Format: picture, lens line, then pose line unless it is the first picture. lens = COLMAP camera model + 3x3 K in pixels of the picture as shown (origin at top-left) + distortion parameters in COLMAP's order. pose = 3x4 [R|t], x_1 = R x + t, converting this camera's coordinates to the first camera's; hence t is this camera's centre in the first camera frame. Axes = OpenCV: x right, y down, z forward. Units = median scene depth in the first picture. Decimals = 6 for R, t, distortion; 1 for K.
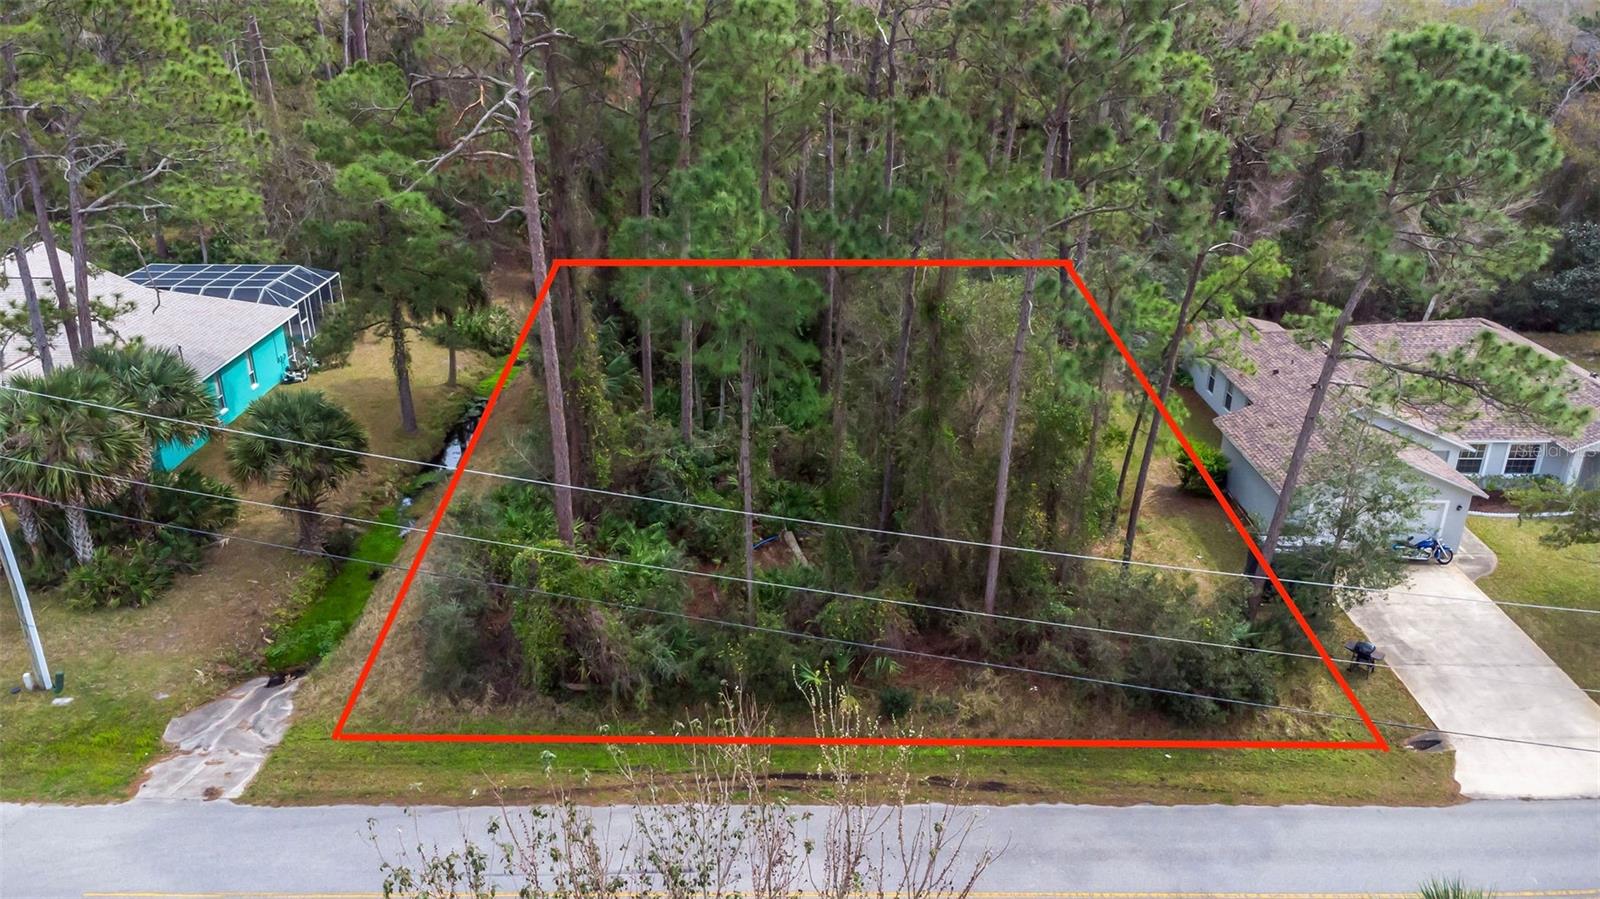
lens RADIAL K [[1182.1, 0, 797.7], [0, 1182.1, 469.8], [0, 0, 1]] dist [0.032355, -0.064817]
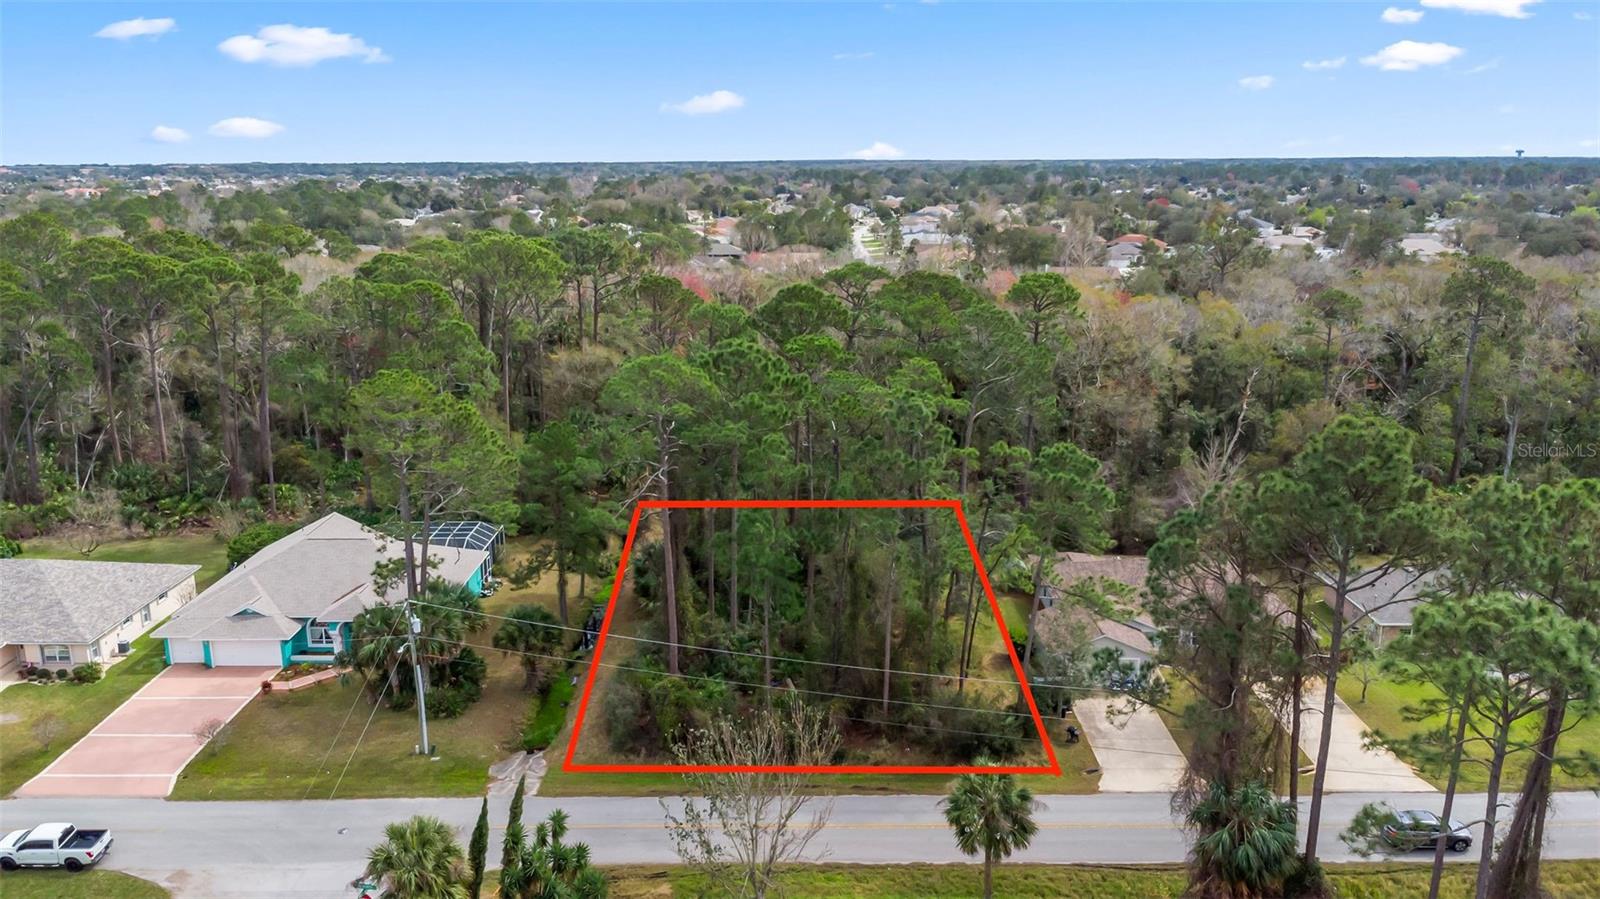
lens RADIAL K [[1182.1, 0, 797.7], [0, 1182.1, 469.8], [0, 0, 1]] dist [0.032355, -0.064817]
pose [[0.999945, -0.008833, -0.005635, 0.023835], [0.007787, 0.986371, -0.164355, 0.040360], [0.007010, 0.164302, 0.986385, -1.024628]]
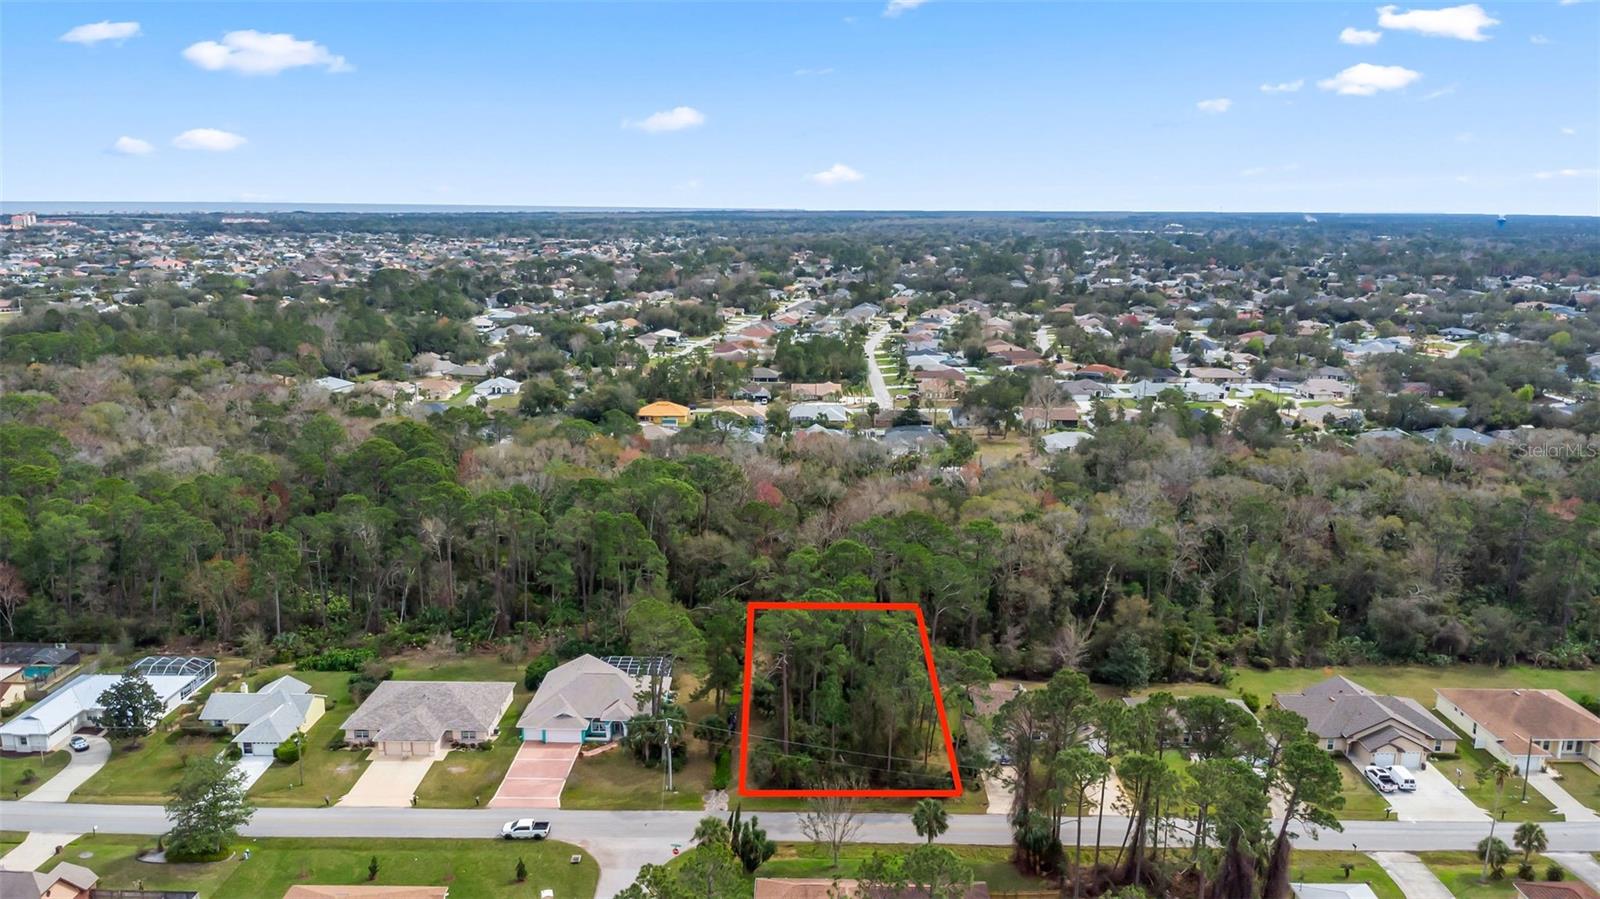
lens RADIAL K [[1182.1, 0, 797.7], [0, 1182.1, 469.8], [0, 0, 1]] dist [0.032355, -0.064817]
pose [[0.999902, 0.007229, -0.011972, -0.116864], [-0.009346, 0.982219, -0.187505, -0.145250], [0.010404, 0.187599, 0.982191, -3.226589]]
